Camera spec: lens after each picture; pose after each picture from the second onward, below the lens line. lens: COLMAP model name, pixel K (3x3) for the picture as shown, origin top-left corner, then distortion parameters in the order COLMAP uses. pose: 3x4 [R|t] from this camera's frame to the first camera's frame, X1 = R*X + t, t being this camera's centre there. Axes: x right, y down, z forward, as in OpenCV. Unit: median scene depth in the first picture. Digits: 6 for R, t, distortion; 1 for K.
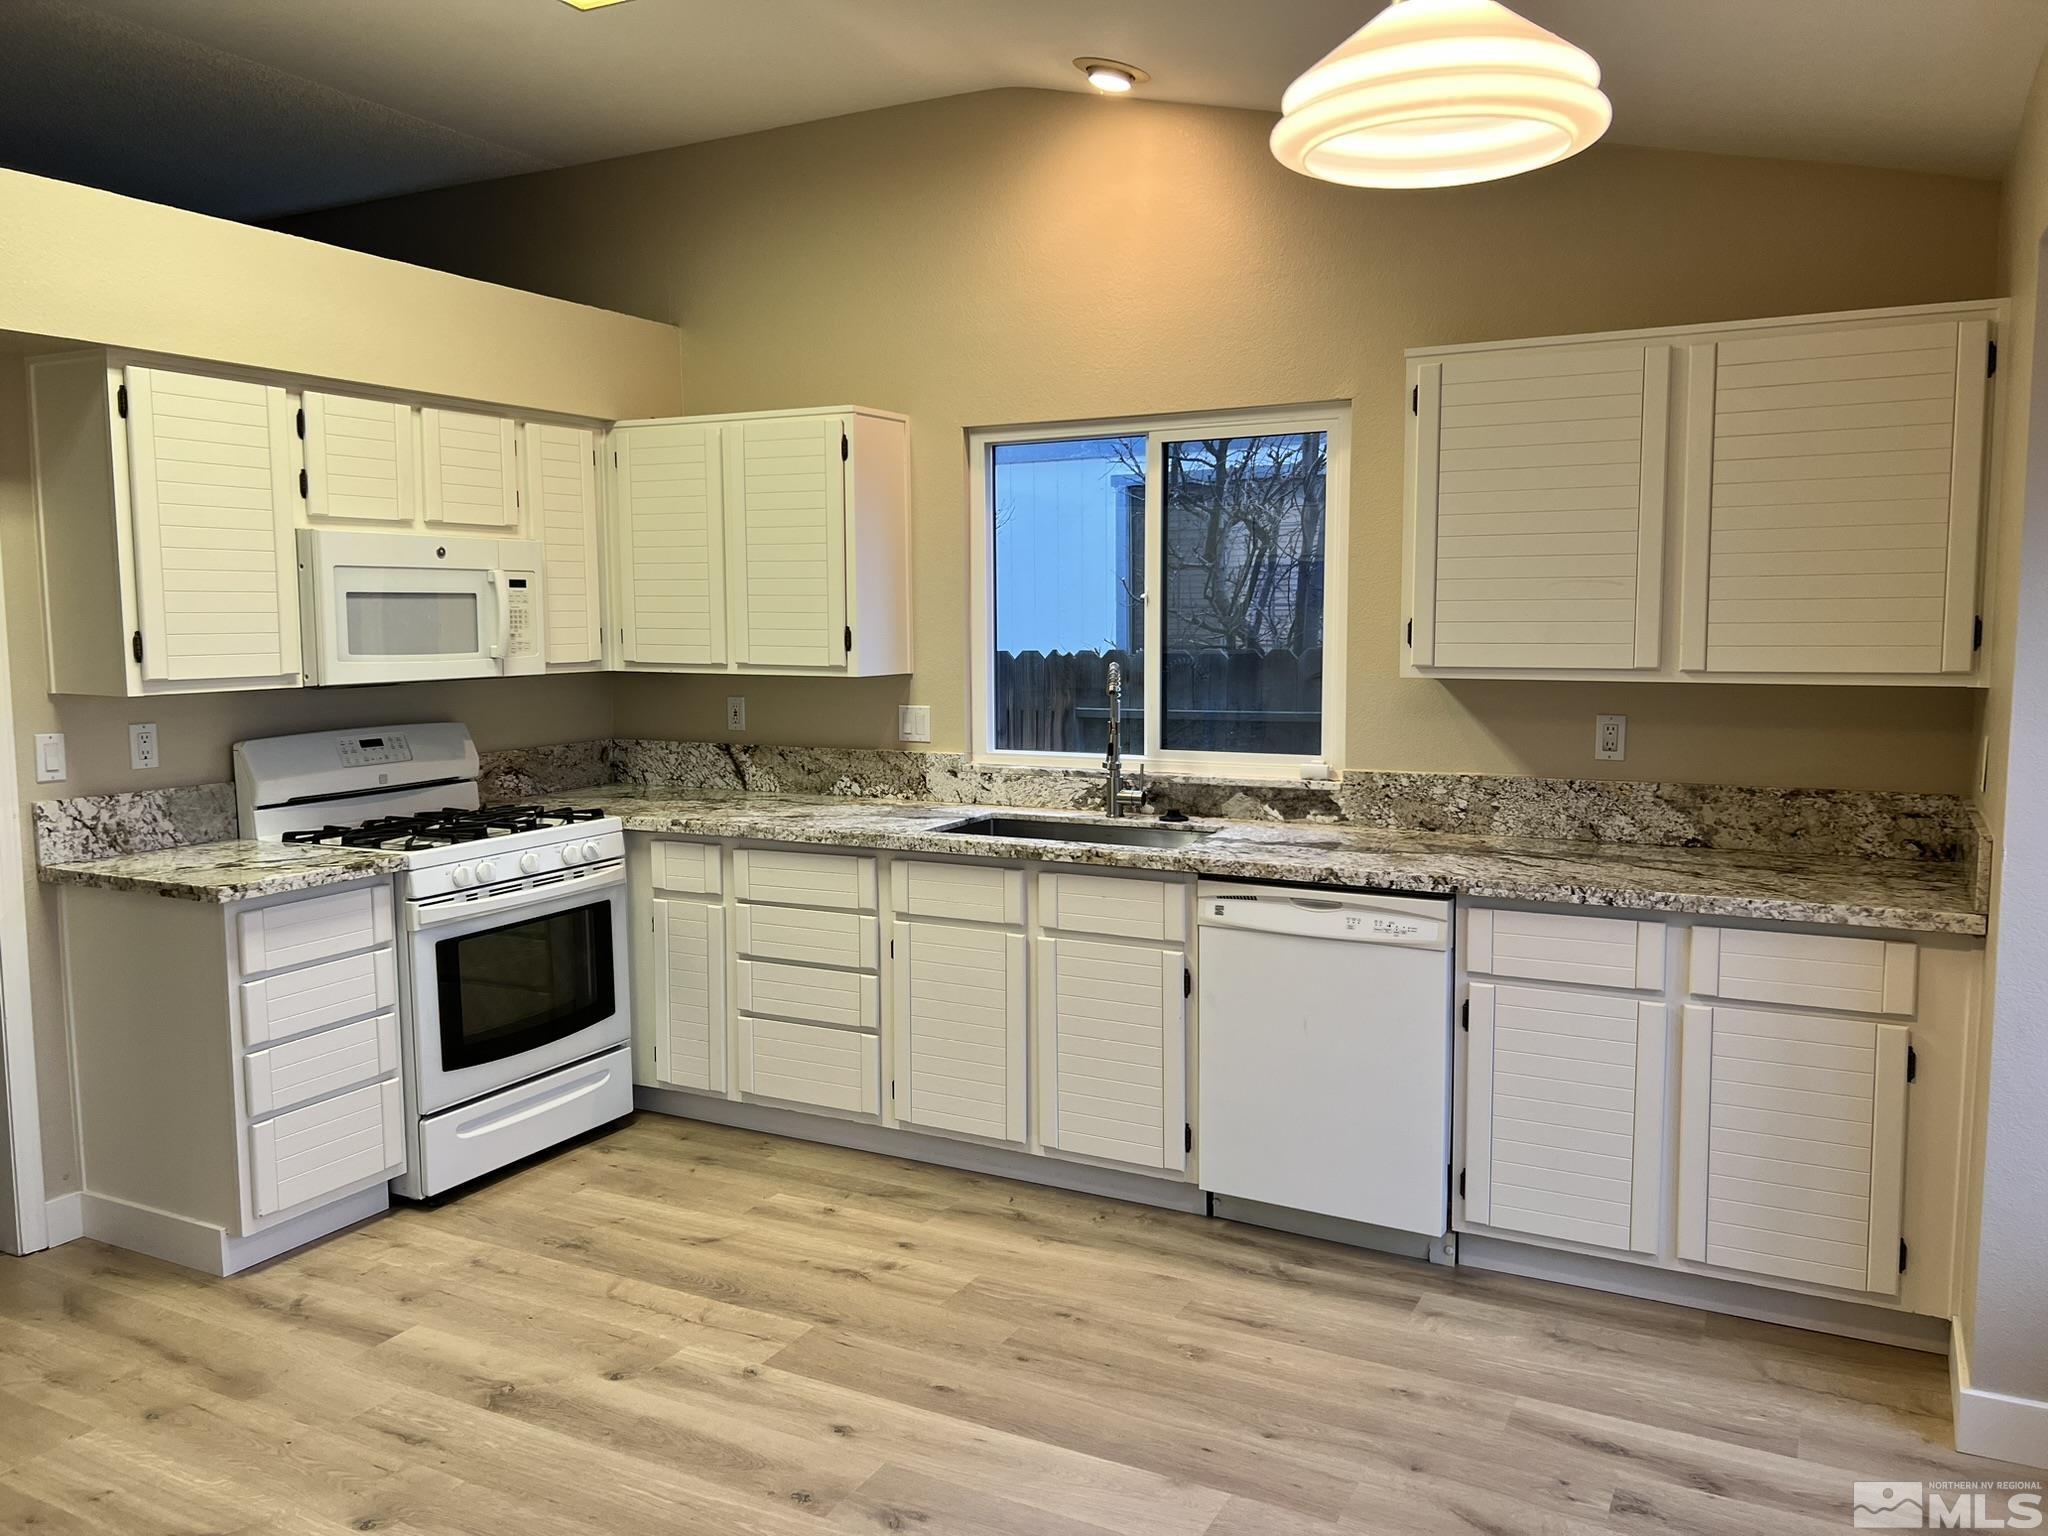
lens RADIAL K [[1548.4, 0, 1027.9], [0, 1548.4, 762.7], [0, 0, 1]] dist [0.056380, -0.038547]
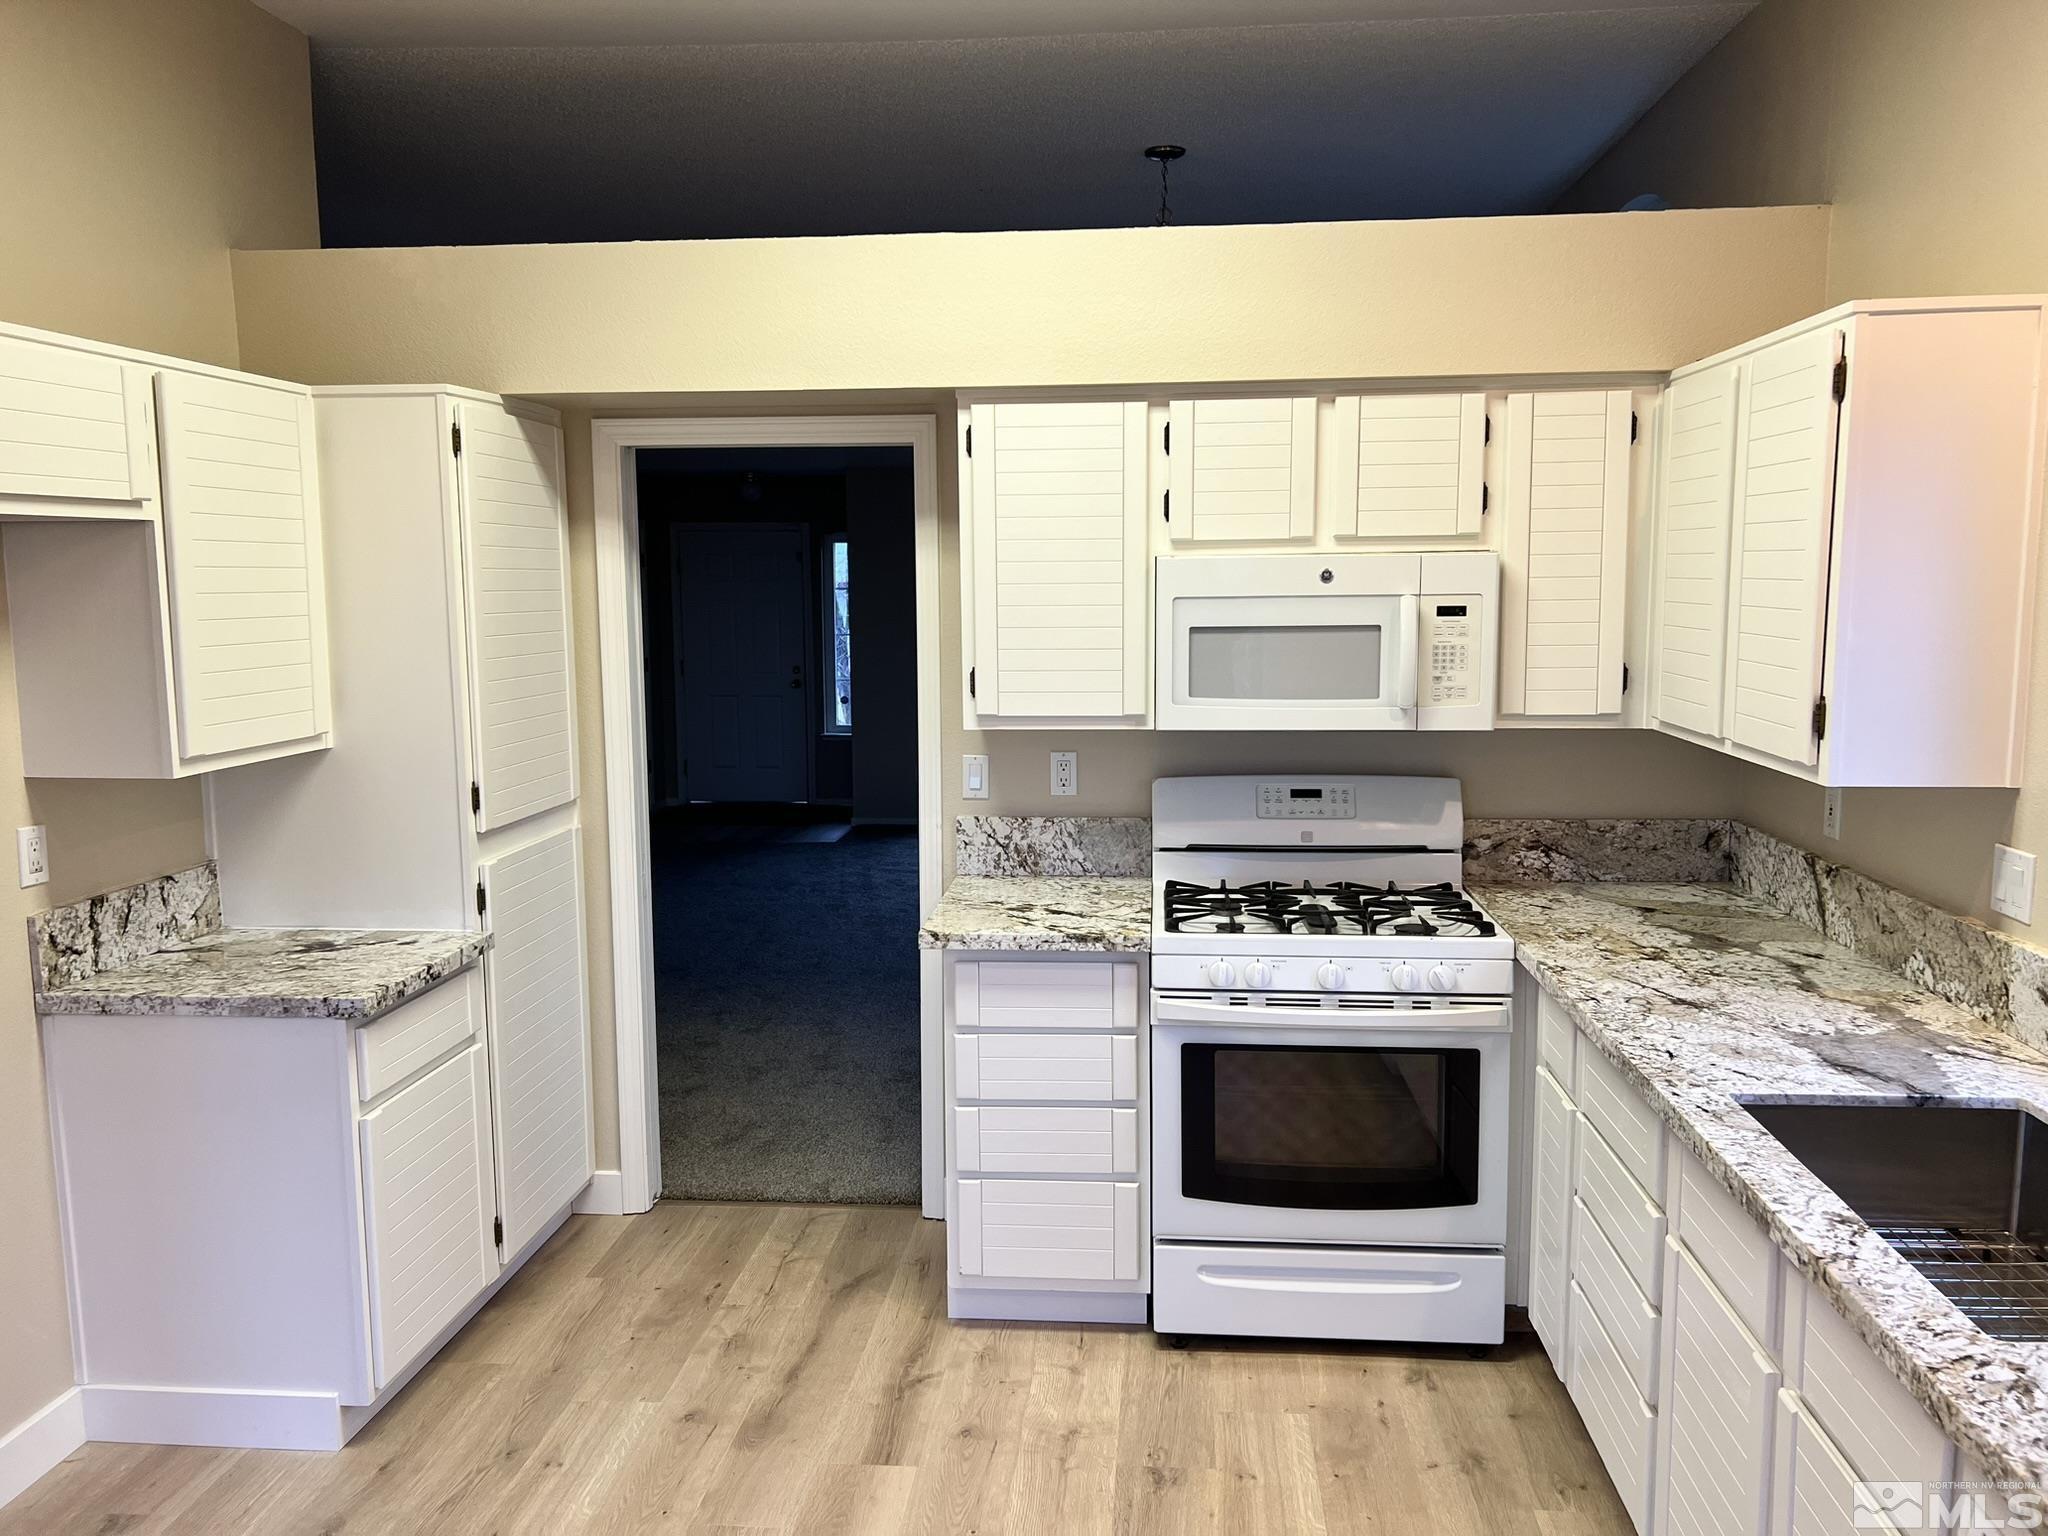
lens RADIAL K [[1548.4, 0, 1025.5], [0, 1548.4, 757.5], [0, 0, 1]] dist [0.056380, -0.038547]
pose [[0.392166, 0.110336, -0.913254, 0.336761], [-0.085621, 0.992849, 0.083185, -0.101071], [0.915901, 0.045571, 0.398808, 0.575053]]
